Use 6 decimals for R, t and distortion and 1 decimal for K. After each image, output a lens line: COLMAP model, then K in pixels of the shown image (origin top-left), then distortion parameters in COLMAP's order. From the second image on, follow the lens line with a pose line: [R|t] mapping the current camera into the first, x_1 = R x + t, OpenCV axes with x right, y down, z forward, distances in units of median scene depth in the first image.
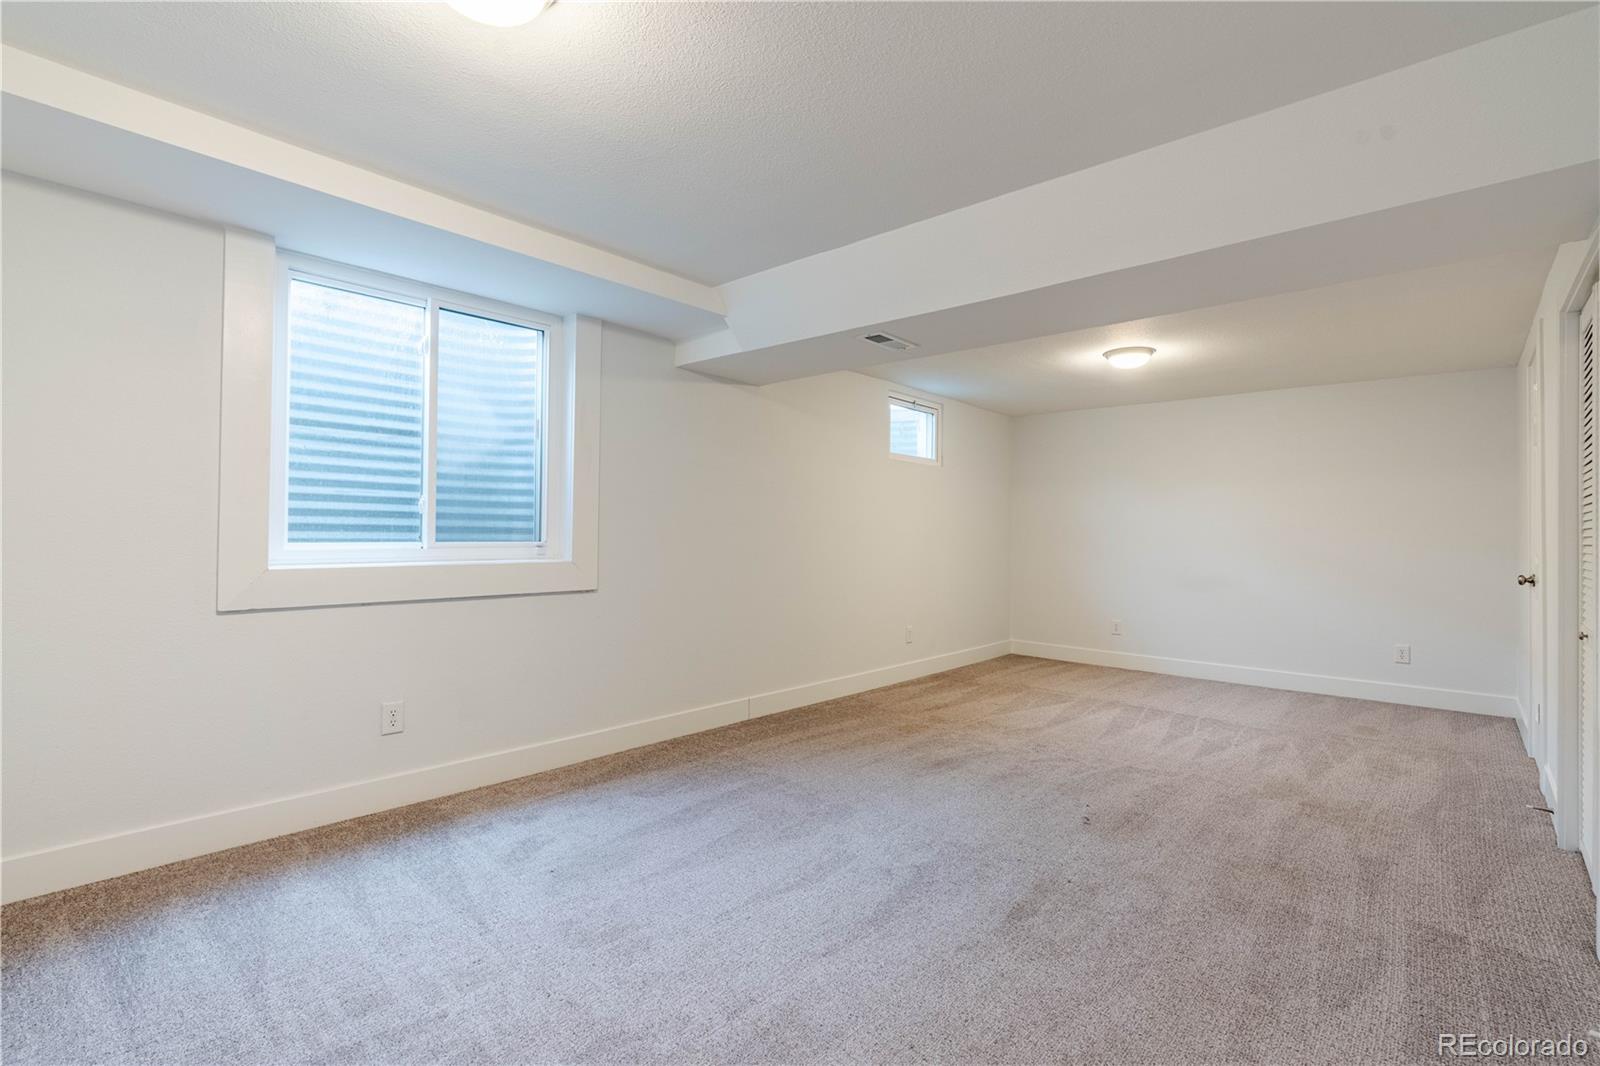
lens RADIAL K [[727.3, 0, 791.8], [0, 727.3, 528.4], [0, 0, 1]] dist [-0.014144, 0.005048]
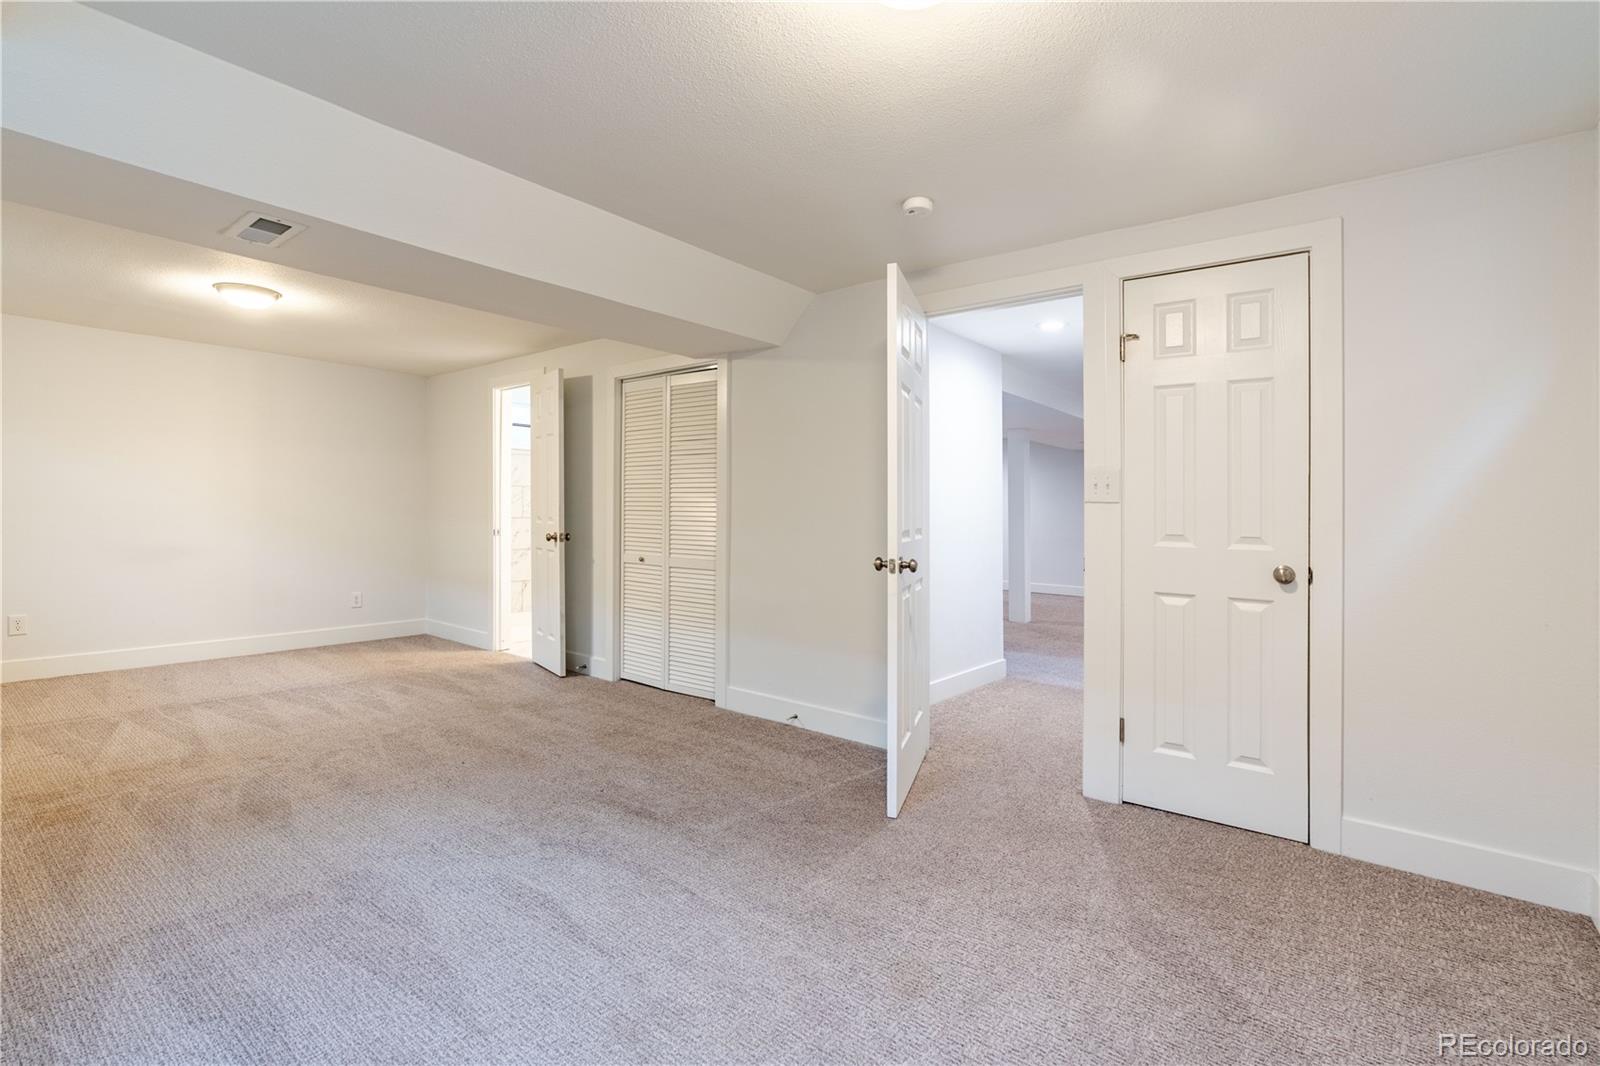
lens RADIAL K [[727.3, 0, 790.8], [0, 727.3, 536.0], [0, 0, 1]] dist [-0.014144, 0.005048]
pose [[-0.052865, -0.042062, 0.997715, -0.608250], [-0.025663, 0.998840, 0.040750, -0.006062], [-0.998272, -0.023450, -0.053883, 0.534026]]
